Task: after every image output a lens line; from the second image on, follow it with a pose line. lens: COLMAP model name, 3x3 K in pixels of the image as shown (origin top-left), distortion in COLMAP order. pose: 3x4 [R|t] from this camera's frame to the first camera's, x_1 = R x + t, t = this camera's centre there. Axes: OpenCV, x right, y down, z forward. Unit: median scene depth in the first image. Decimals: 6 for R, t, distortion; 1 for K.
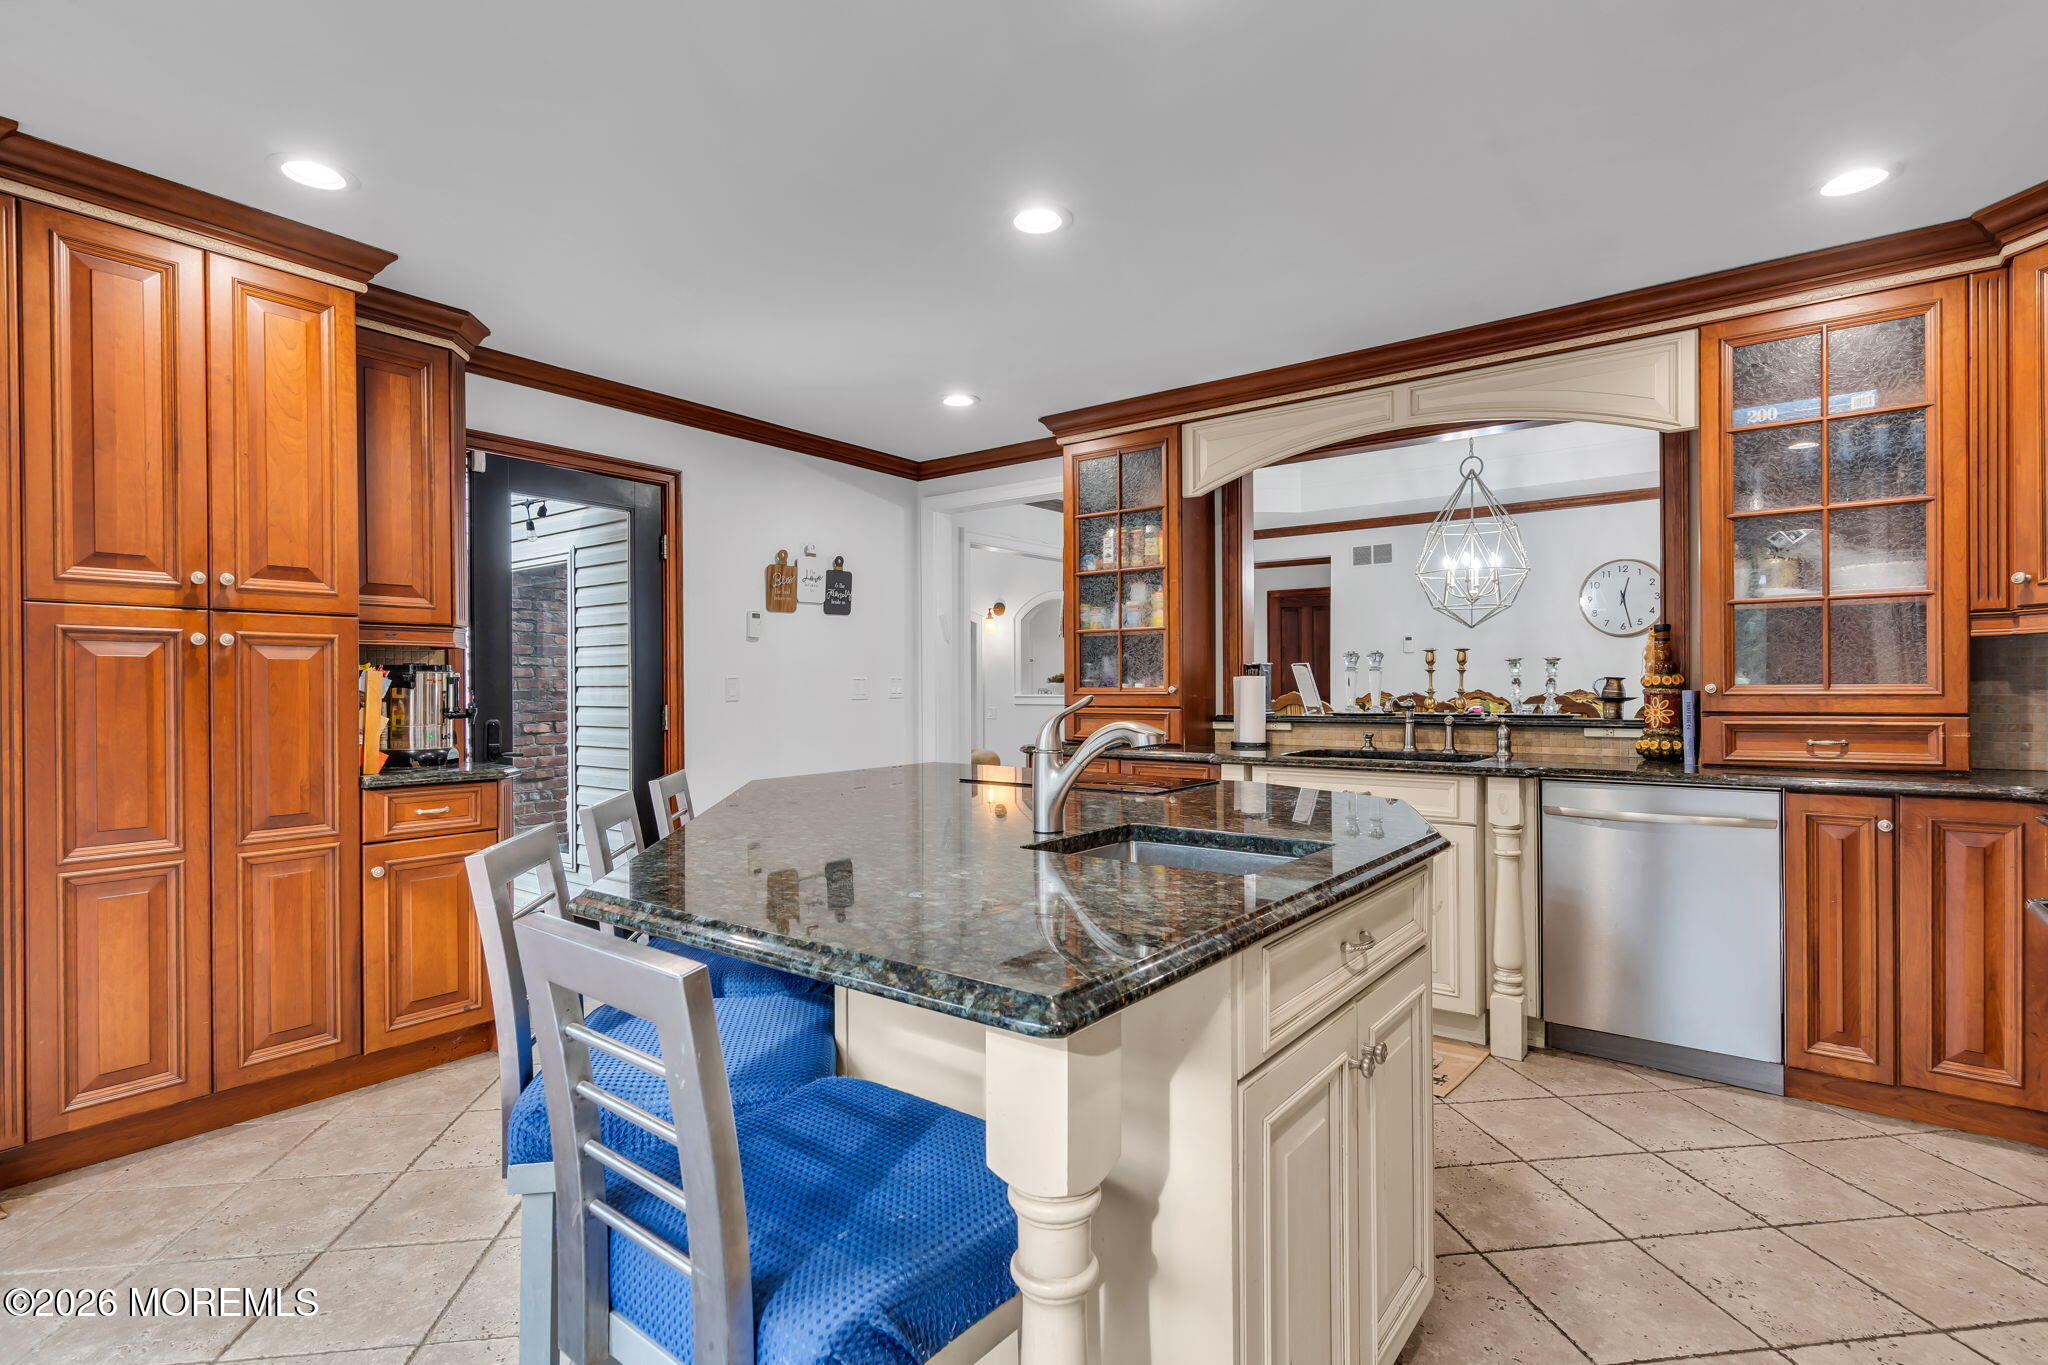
lens RADIAL K [[963.8, 0, 1023.3], [0, 963.8, 684.0], [0, 0, 1]] dist [-0.001313, 0.000682]
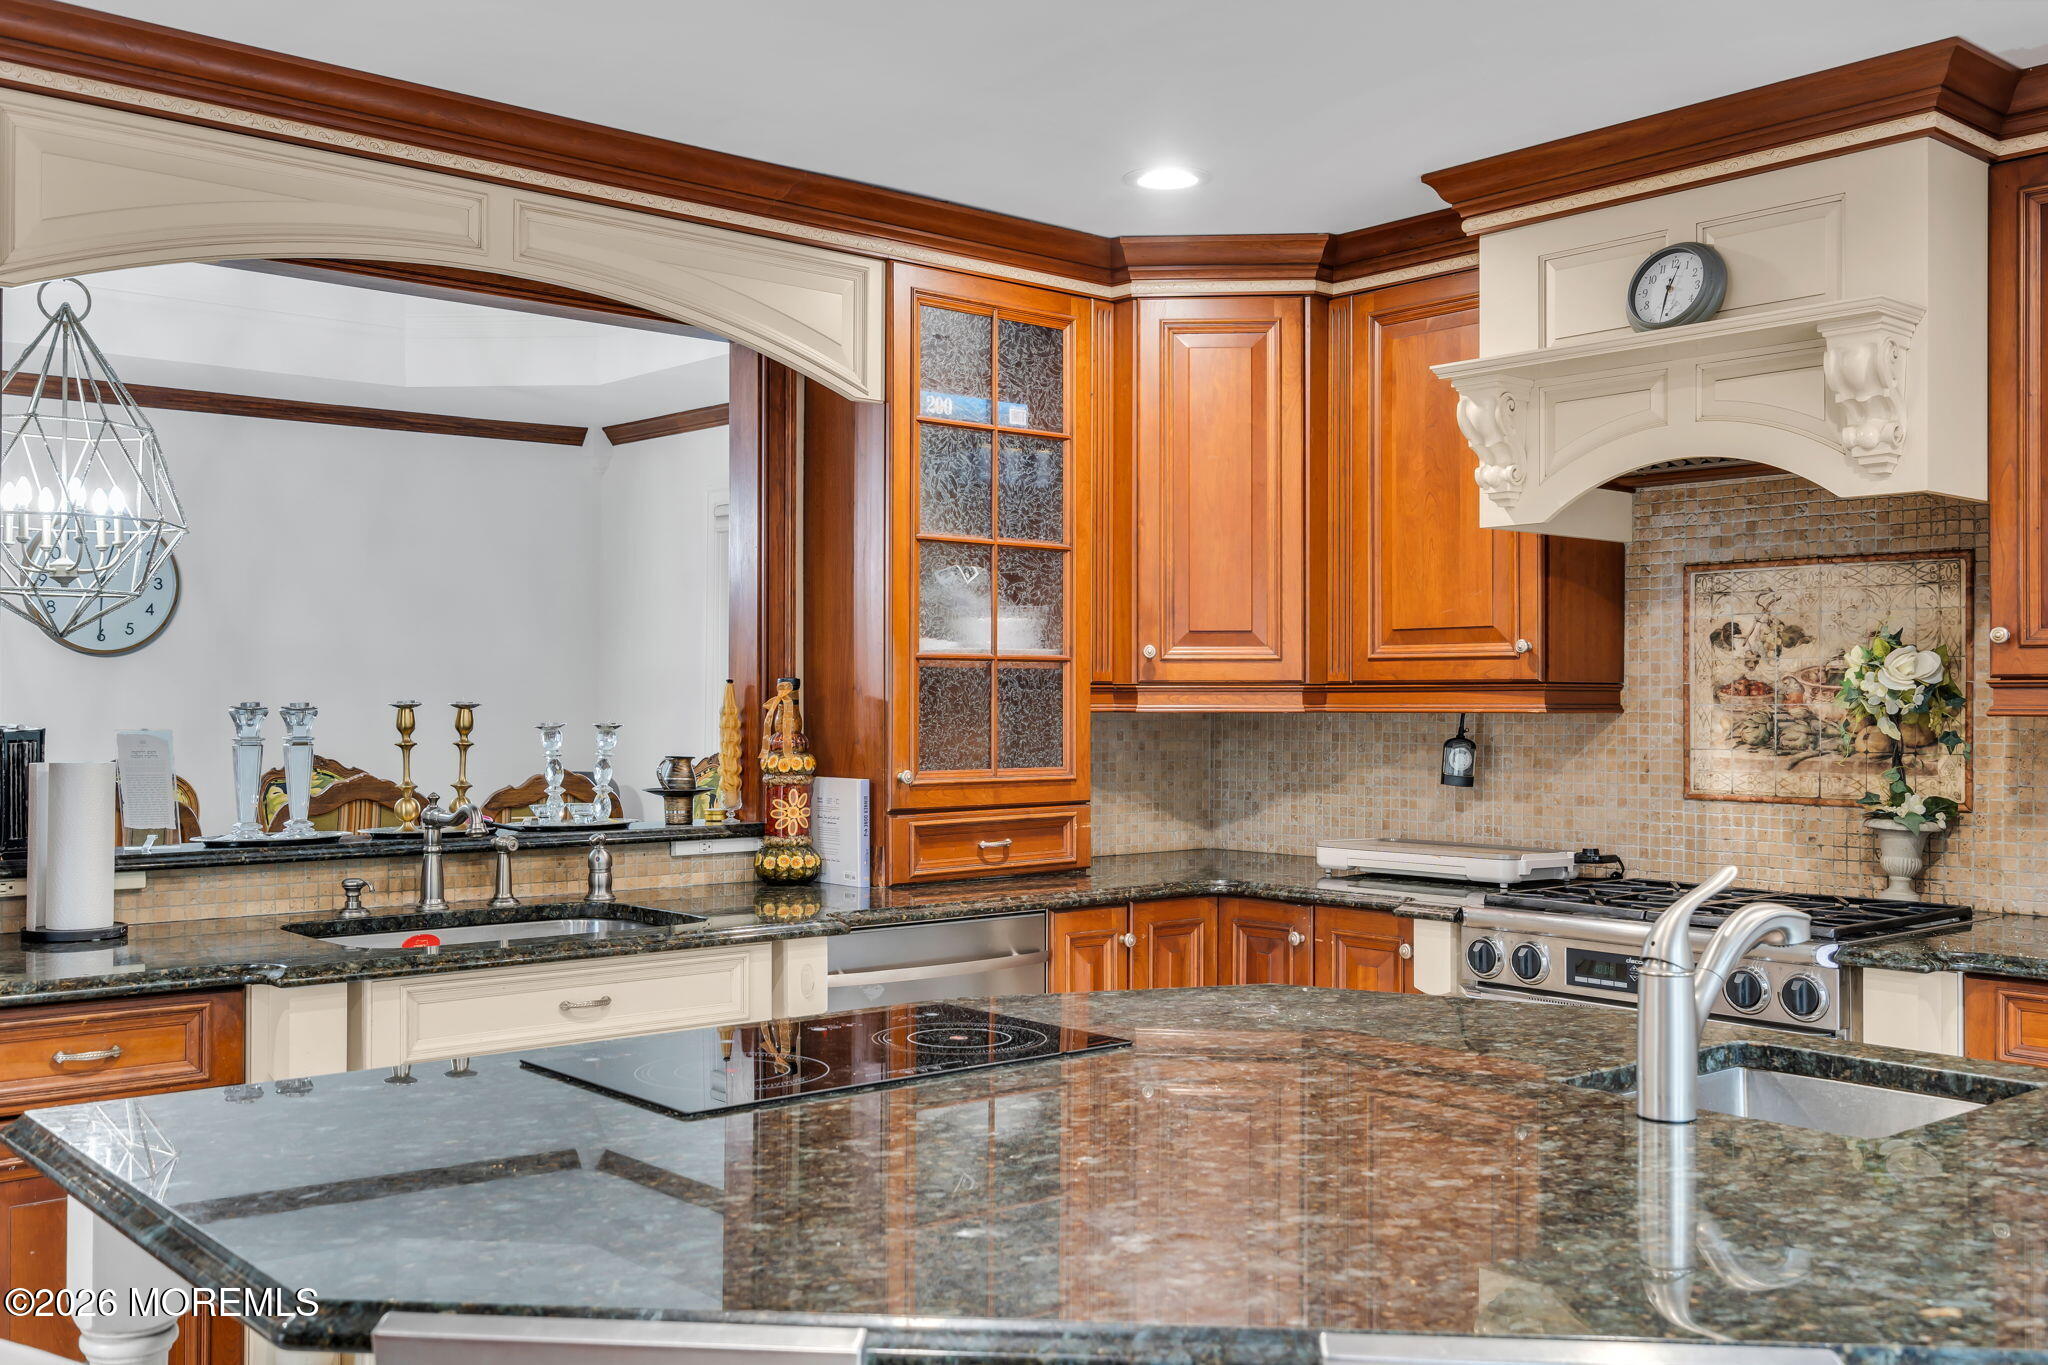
lens RADIAL K [[1896.6, 0, 1014.6], [0, 1896.6, 679.8], [0, 0, 1]] dist [0.013184, 0.000000]
pose [[0.205585, 0.024309, 0.978337, -0.570356], [-0.003999, 0.999704, -0.024000, -0.029991], [-0.978631, 0.001022, 0.205622, 0.575139]]
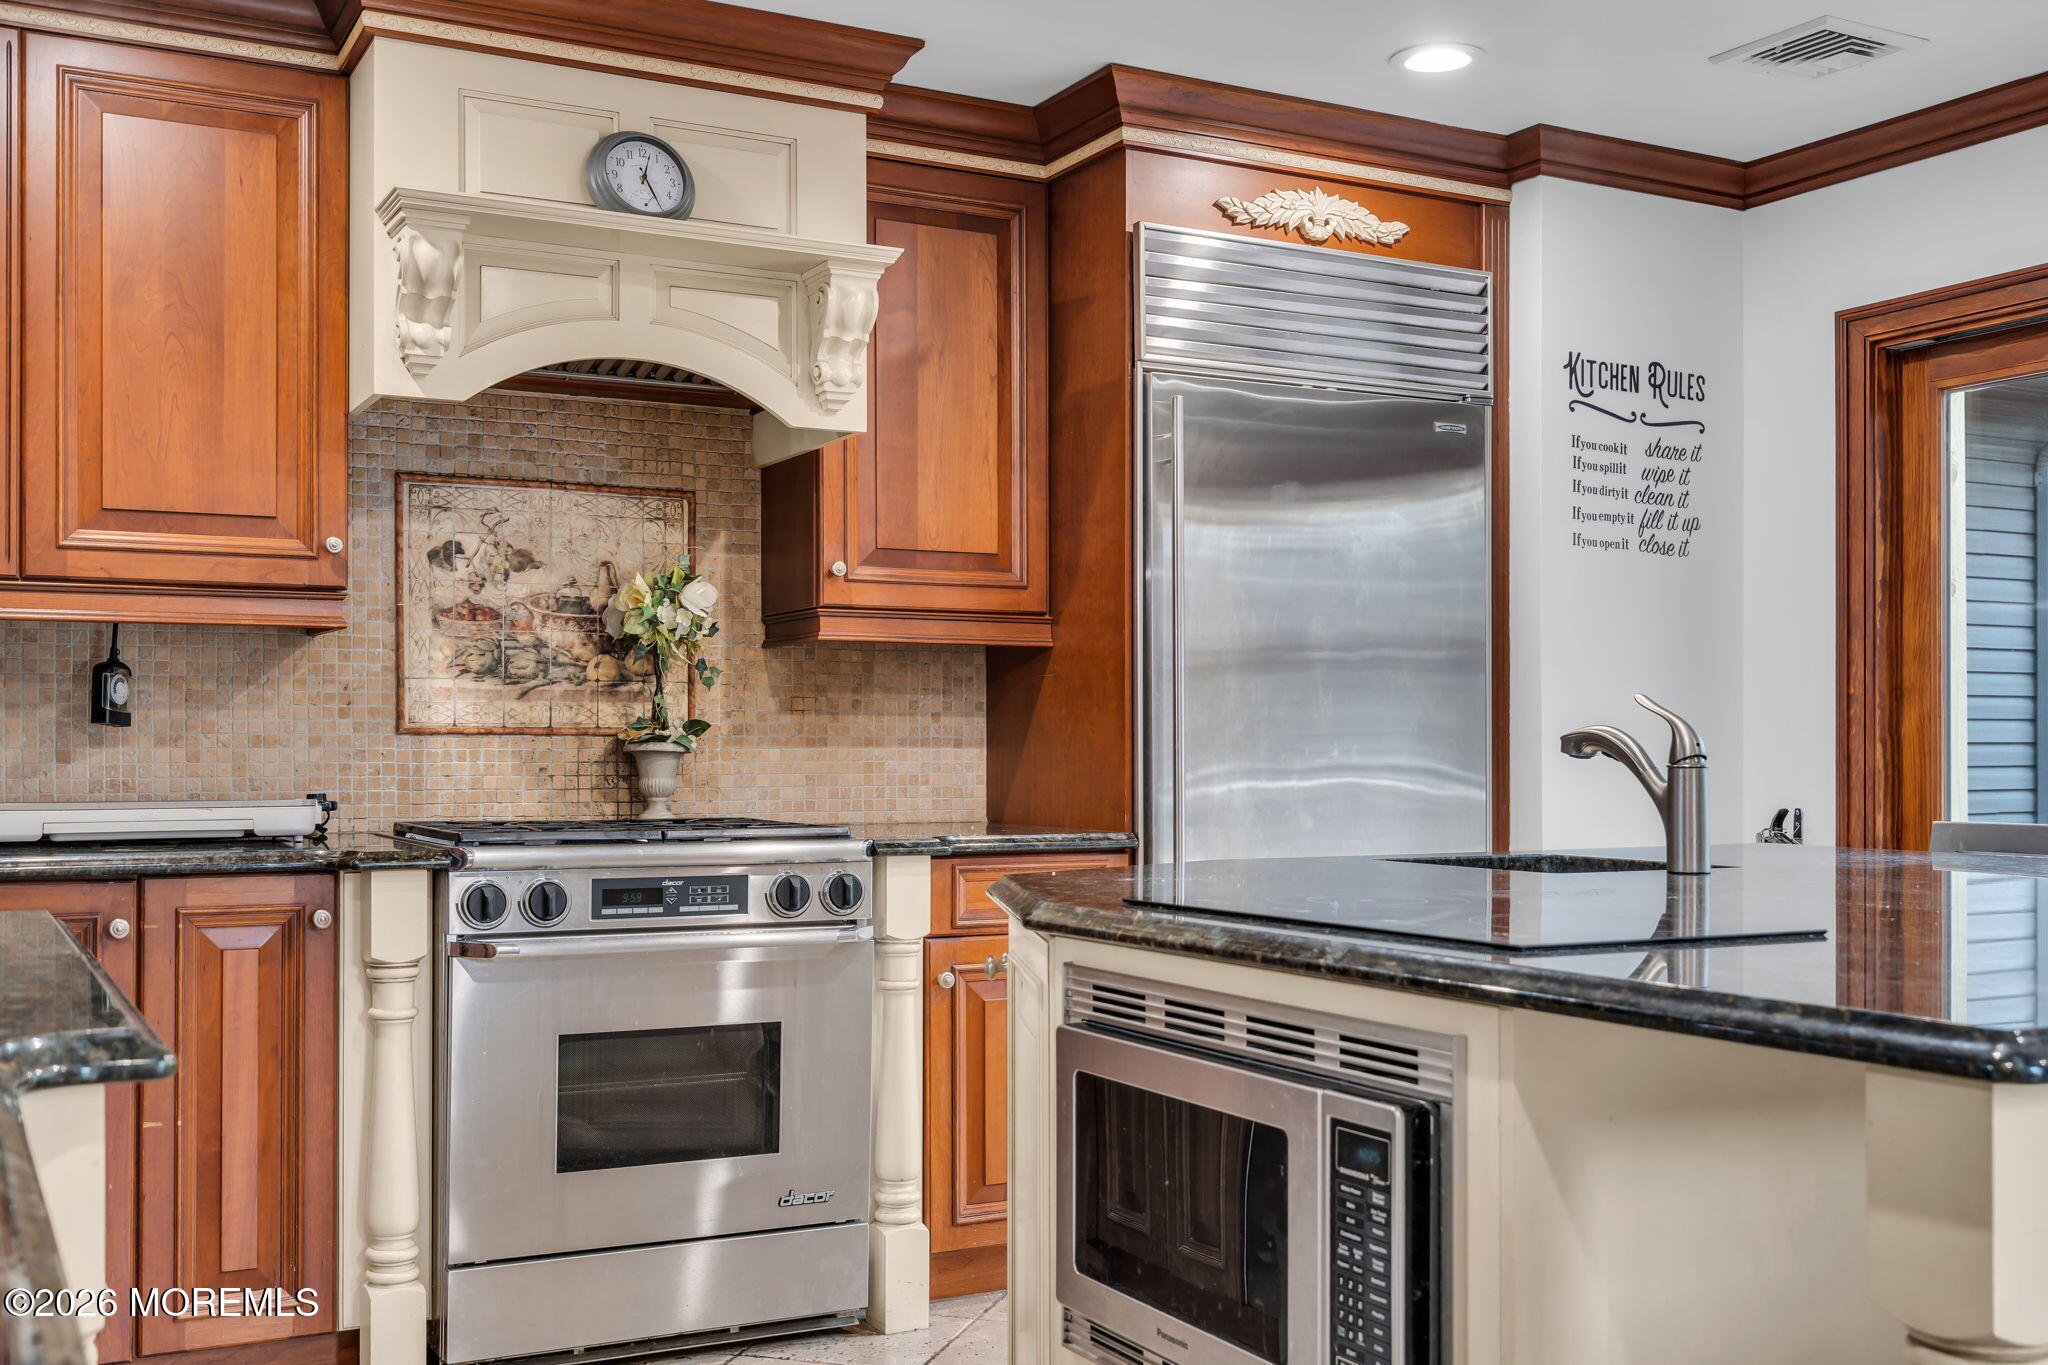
lens RADIAL K [[2053.3, 0, 1020.0], [0, 2053.3, 742.9], [0, 0, 1]] dist [0.001448, 0.000000]
pose [[-0.912280, 0.013489, 0.409345, -0.076386], [0.011358, 0.999906, -0.007639, 0.035978], [-0.409409, -0.002319, -0.912348, 1.360732]]
